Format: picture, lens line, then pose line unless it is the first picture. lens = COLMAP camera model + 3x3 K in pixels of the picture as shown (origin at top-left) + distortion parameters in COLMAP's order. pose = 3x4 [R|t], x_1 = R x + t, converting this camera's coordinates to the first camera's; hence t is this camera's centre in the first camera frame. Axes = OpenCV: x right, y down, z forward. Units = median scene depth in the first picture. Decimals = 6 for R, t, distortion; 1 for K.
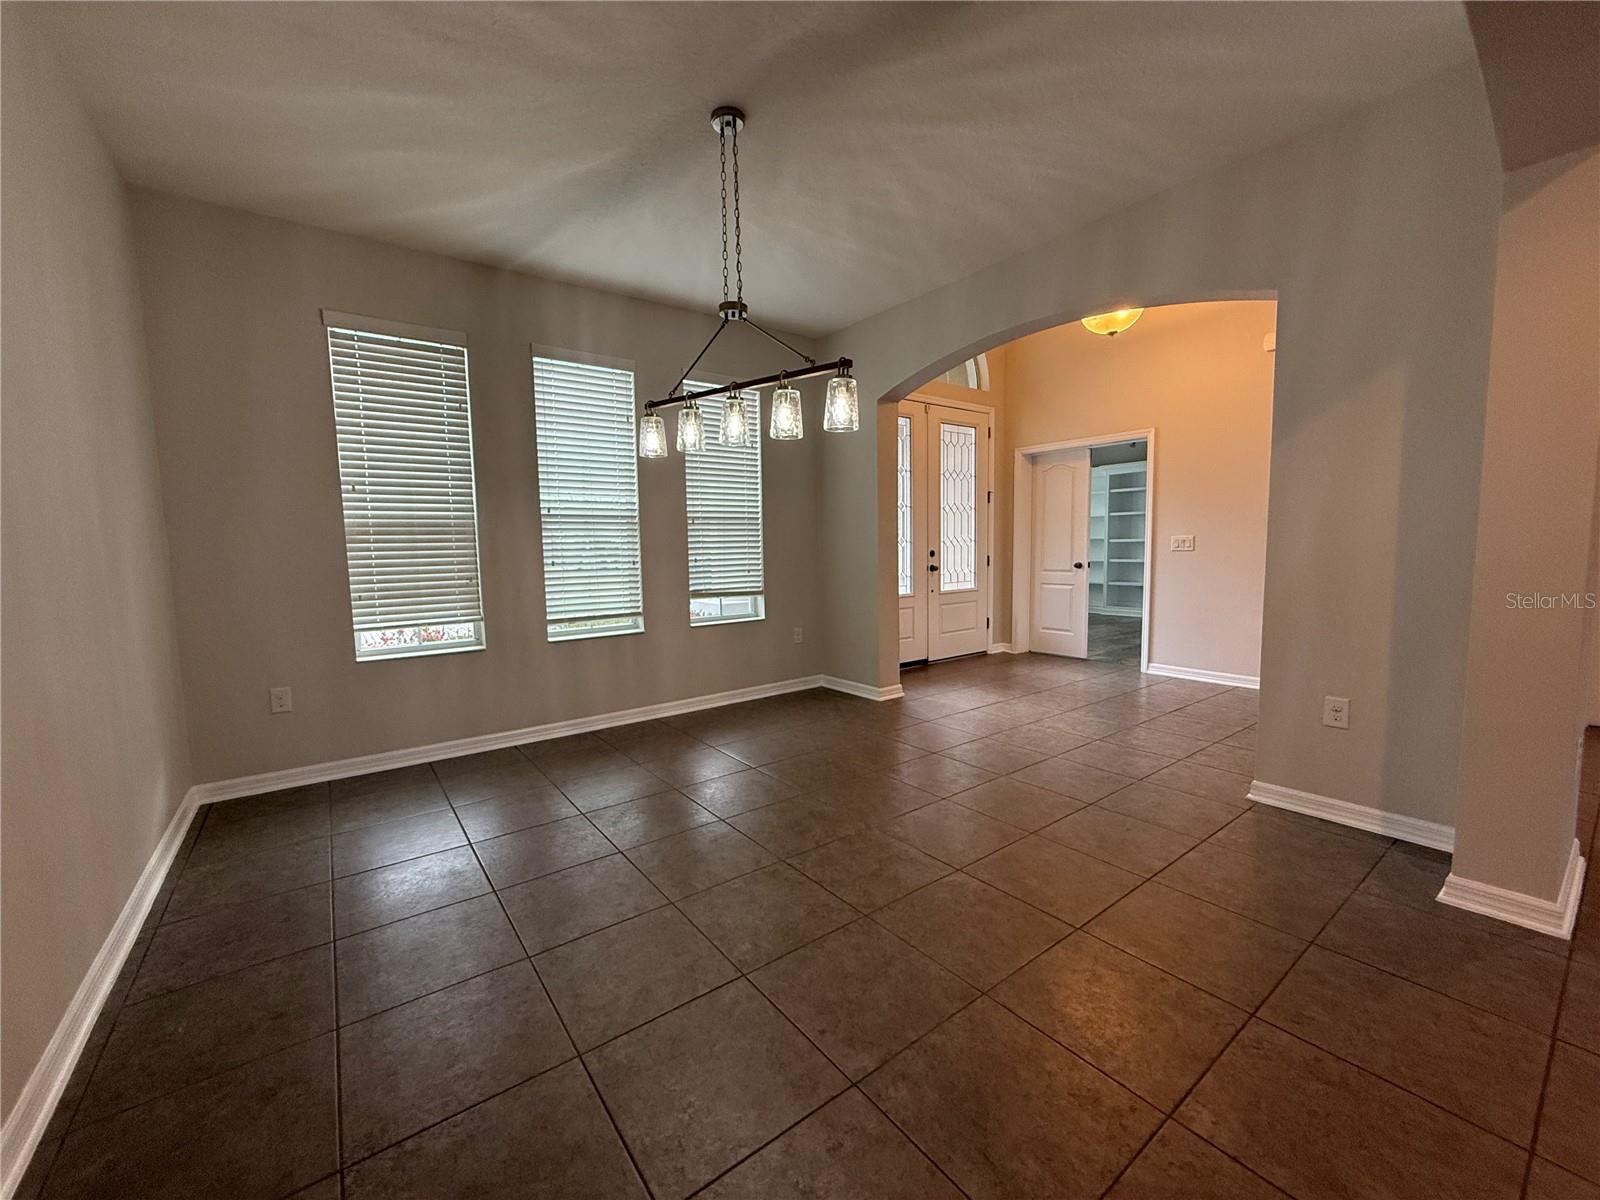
lens RADIAL K [[639.2, 0, 798.8], [0, 639.2, 598.7], [0, 0, 1]] dist [-0.002804, 0.000515]
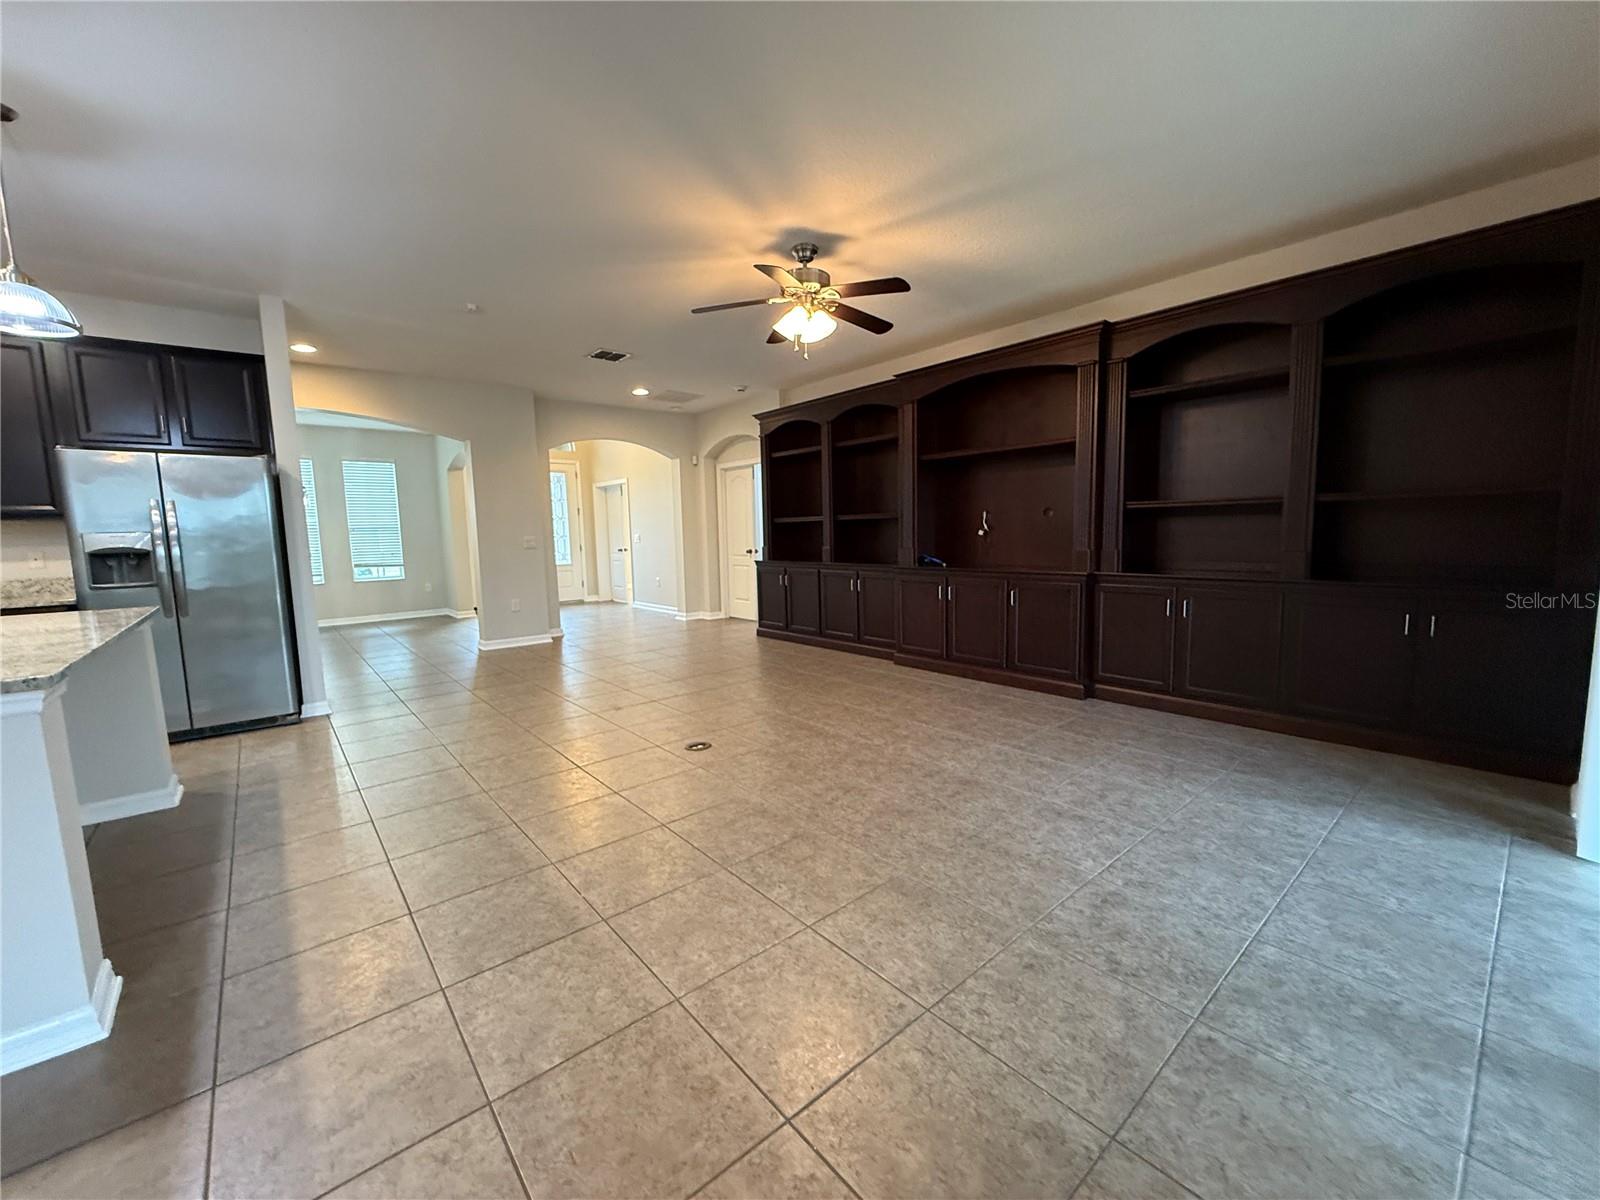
lens RADIAL K [[639.2, 0, 793.7], [0, 639.2, 606.1], [0, 0, 1]] dist [-0.002804, 0.000515]
pose [[0.998436, -0.006337, 0.055553, 1.119587], [0.004395, 0.999377, 0.035012, 0.058007], [-0.055741, -0.034713, 0.997842, -1.114457]]
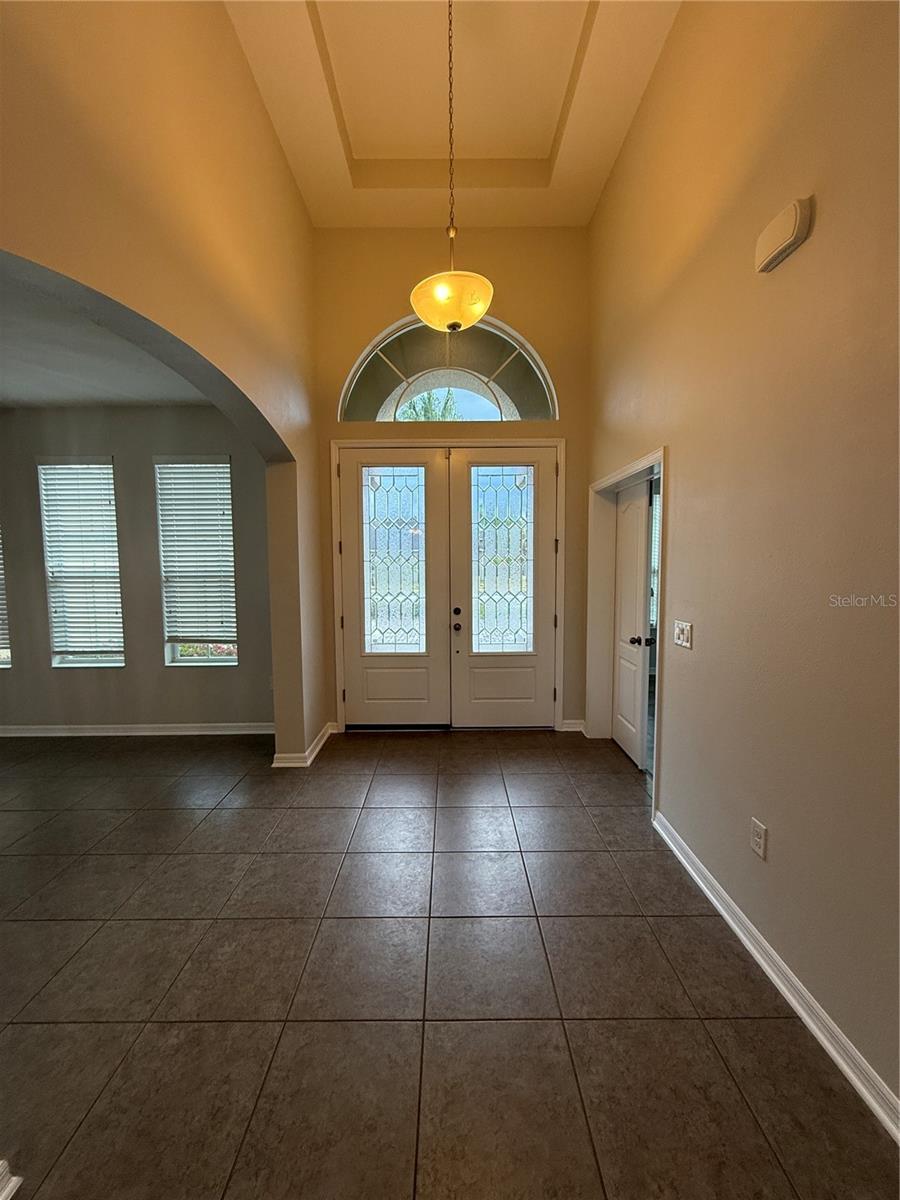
lens RADIAL K [[479.4, 0, 447.7], [0, 479.4, 596.7], [0, 0, 1]] dist [-0.002804, 0.000515]
pose [[0.803043, 0.057420, -0.593148, 0.801325], [-0.058074, 0.998150, 0.018002, -0.136534], [0.593084, 0.019990, 0.804892, 0.584850]]
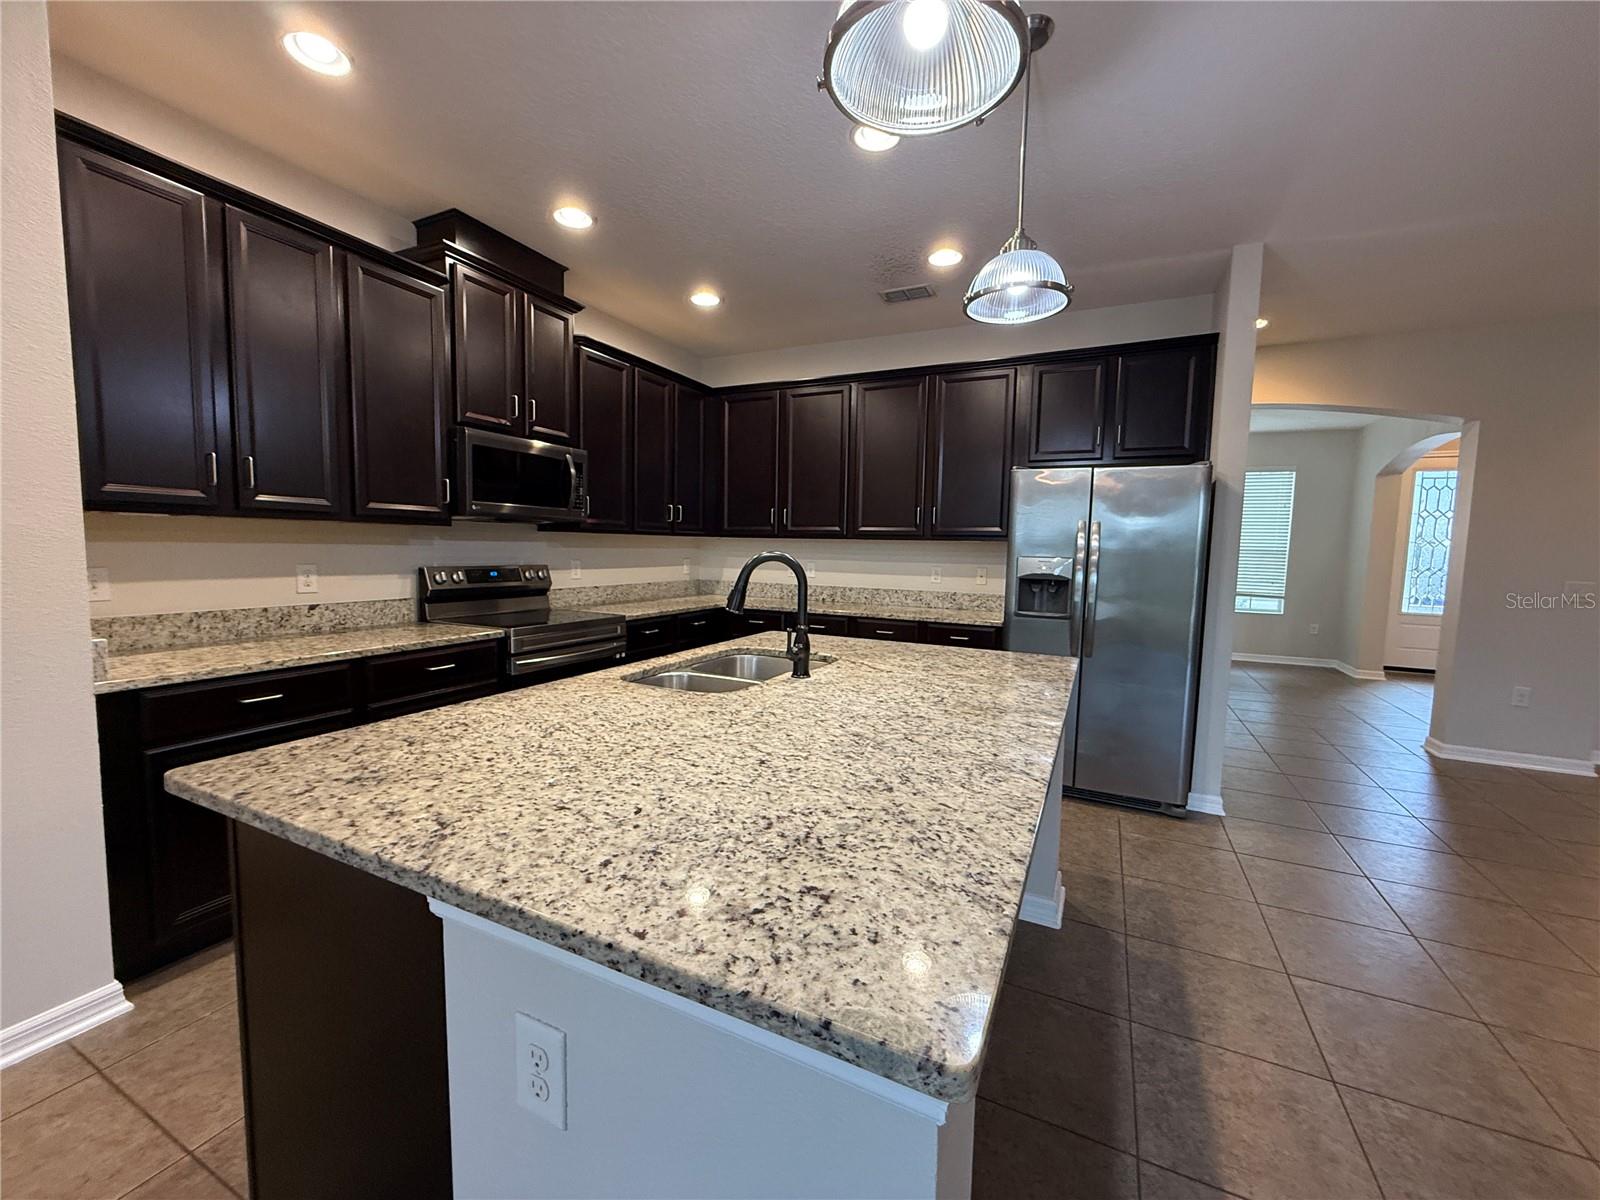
lens RADIAL K [[639.2, 0, 800.3], [0, 639.2, 593.1], [0, 0, 1]] dist [-0.002804, 0.000515]
pose [[0.461591, 0.097629, -0.881704, 0.853472], [-0.106904, 0.992804, 0.053965, 0.024373], [0.880628, 0.069348, 0.468706, -0.869086]]
